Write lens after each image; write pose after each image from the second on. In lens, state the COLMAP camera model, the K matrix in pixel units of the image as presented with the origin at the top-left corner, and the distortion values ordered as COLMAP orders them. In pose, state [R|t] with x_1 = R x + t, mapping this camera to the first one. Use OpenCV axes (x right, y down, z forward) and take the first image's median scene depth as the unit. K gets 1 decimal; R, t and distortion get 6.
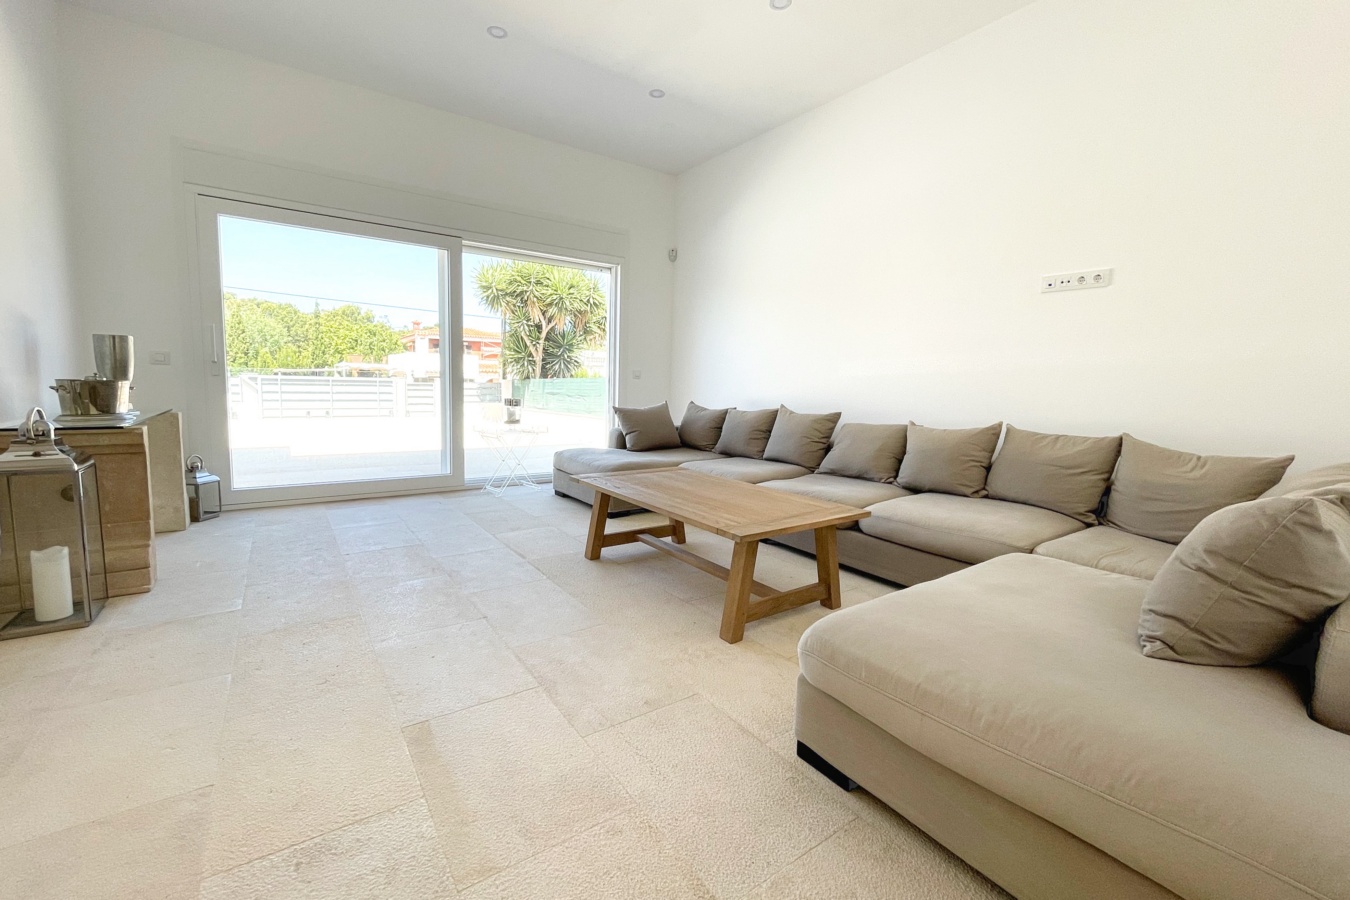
lens RADIAL K [[557.4, 0, 675.7], [0, 557.4, 446.9], [0, 0, 1]] dist [-0.002702, -0.000498]
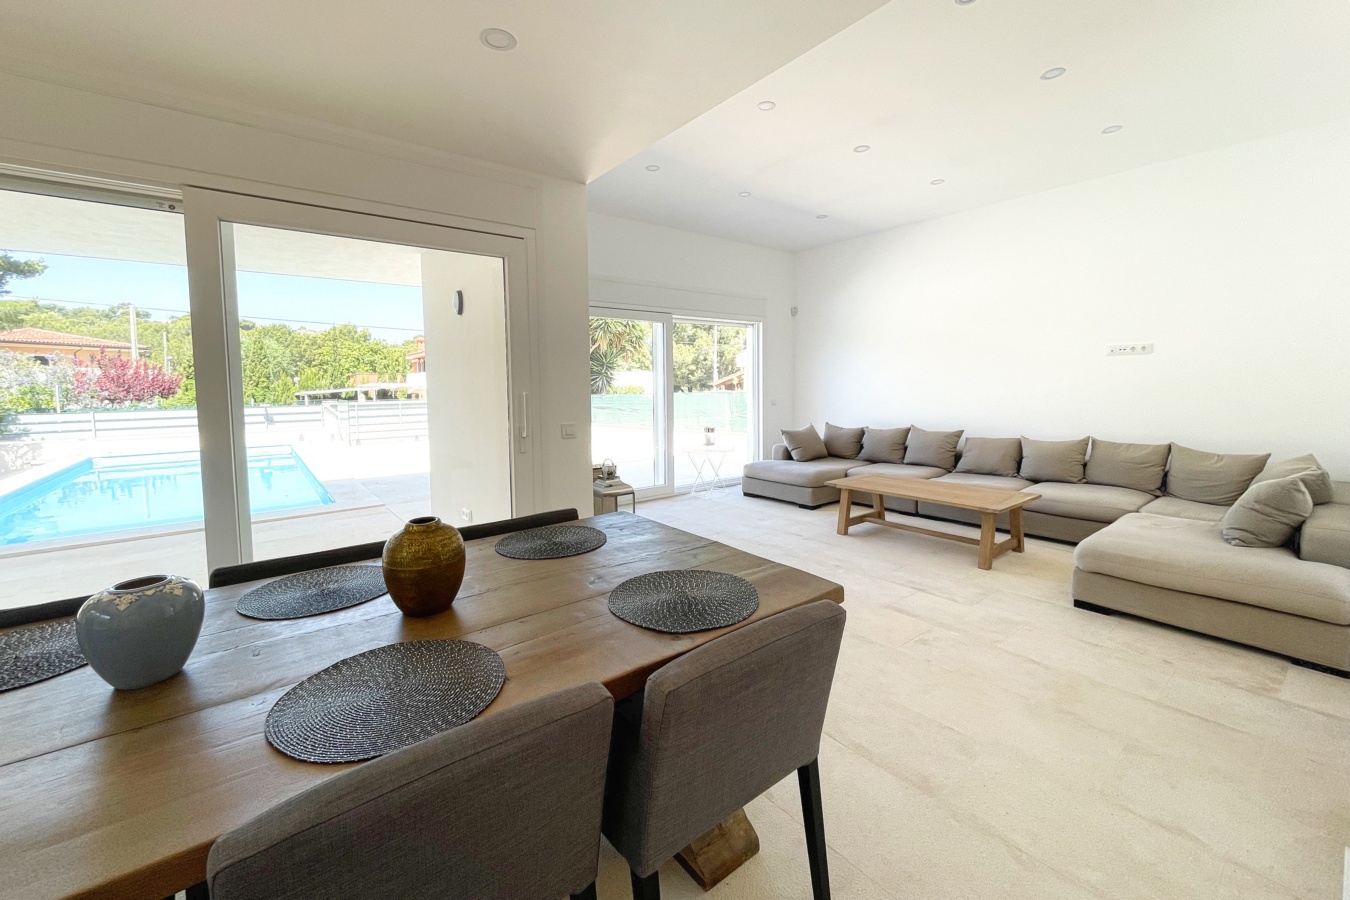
lens RADIAL K [[545.9, 0, 673.7], [0, 545.9, 427.1], [0, 0, 1]] dist [-0.001201, -0.000325]
pose [[0.998150, -0.043895, 0.042061, -0.431514], [0.045333, 0.998398, -0.033866, -0.045142], [-0.040507, 0.035710, 0.998541, -0.336225]]
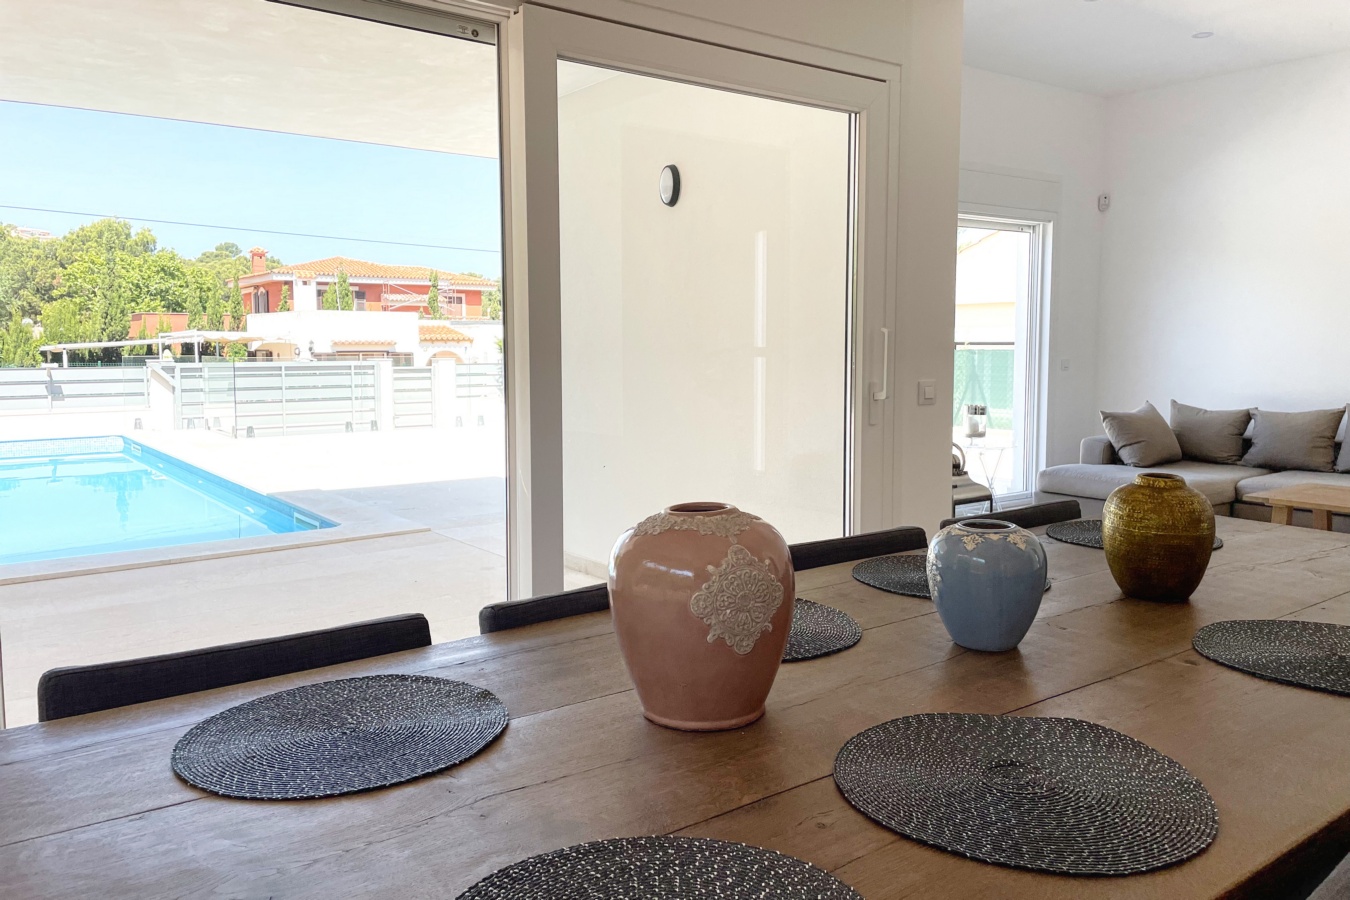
lens RADIAL K [[1013.8, 0, 671.3], [0, 1013.8, 443.7], [0, 0, 1]] dist [0.090101, -0.107361]
pose [[0.999320, -0.031109, 0.019782, -0.747754], [0.031388, 0.999410, -0.013929, -0.025707], [-0.019337, 0.014540, 0.999707, -0.438421]]
